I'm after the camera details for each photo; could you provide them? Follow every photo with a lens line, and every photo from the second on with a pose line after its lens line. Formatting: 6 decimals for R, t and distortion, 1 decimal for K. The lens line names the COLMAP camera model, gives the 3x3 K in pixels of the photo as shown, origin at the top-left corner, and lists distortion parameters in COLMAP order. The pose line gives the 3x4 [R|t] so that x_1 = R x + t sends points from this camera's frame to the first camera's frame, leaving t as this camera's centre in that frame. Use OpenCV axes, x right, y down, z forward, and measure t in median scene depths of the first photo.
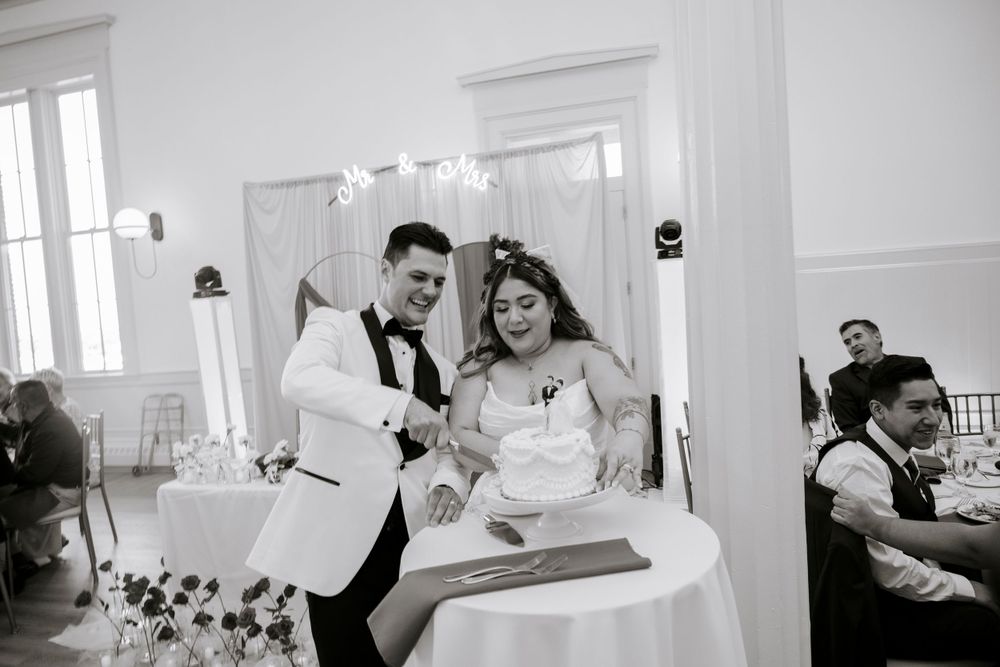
lens RADIAL K [[671.9, 0, 508.0], [0, 671.9, 337.2], [0, 0, 1]] dist [-0.008439, 0.000931]
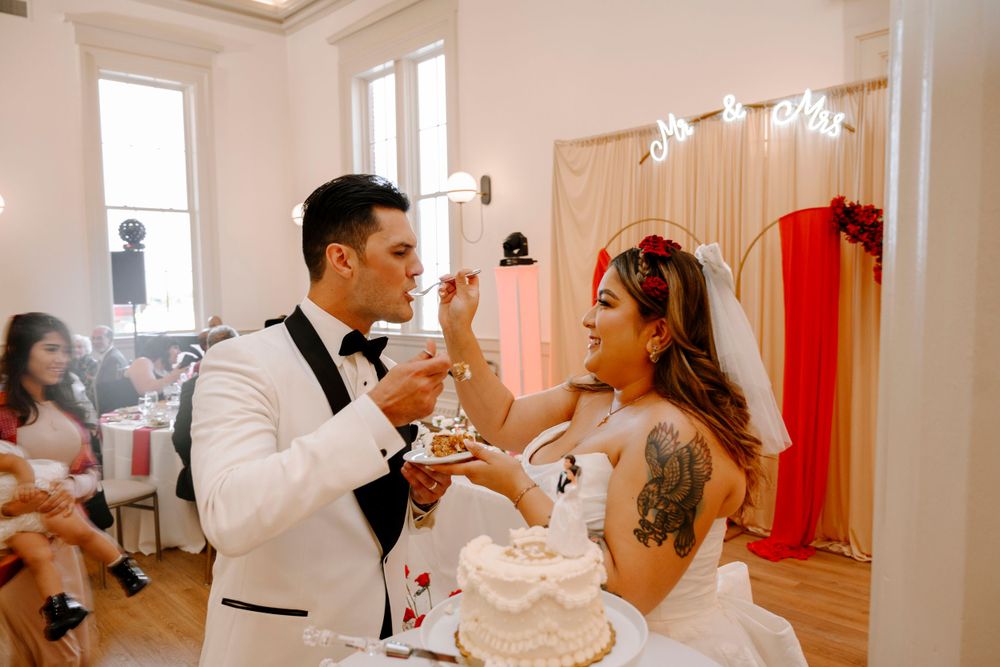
lens RADIAL K [[746.0, 0, 492.6], [0, 746.0, 338.2], [0, 0, 1]] dist [-0.004300, 0.005440]
pose [[0.846912, 0.091612, -0.523782, 0.095156], [-0.069305, 0.995662, 0.062086, -0.023141], [0.527198, -0.016281, 0.849587, 0.100721]]
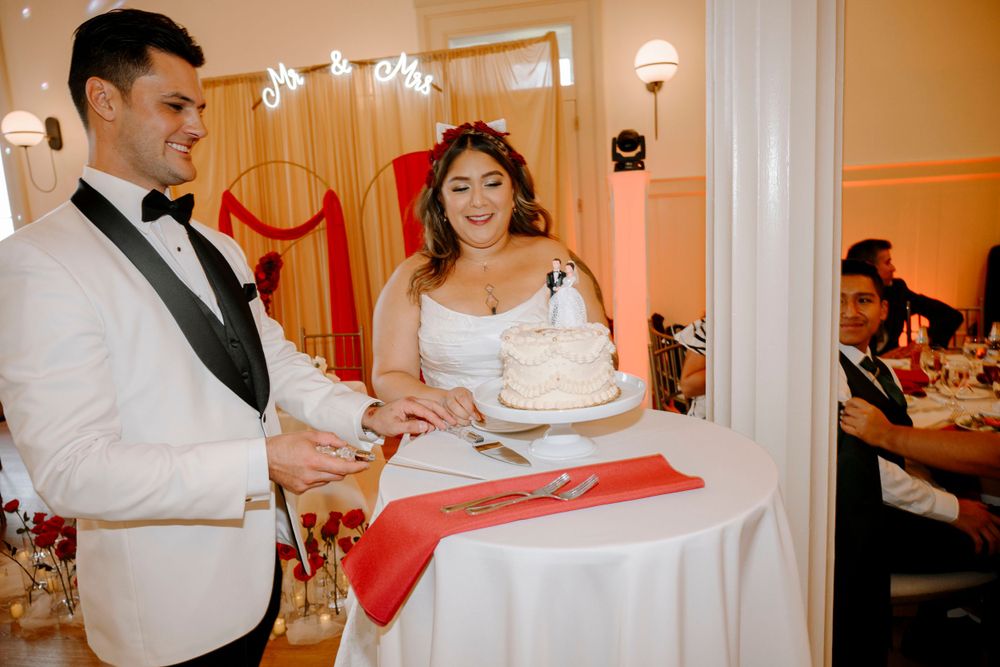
lens RADIAL K [[671.4, 0, 500.0], [0, 671.4, 333.5], [0, 0, 1]] dist [-0.009914, 0.000686]
pose [[0.995961, -0.007057, 0.089506, -0.020621], [-0.001393, 0.995572, 0.093987, 0.019175], [-0.089773, -0.093732, 0.991542, 0.054973]]
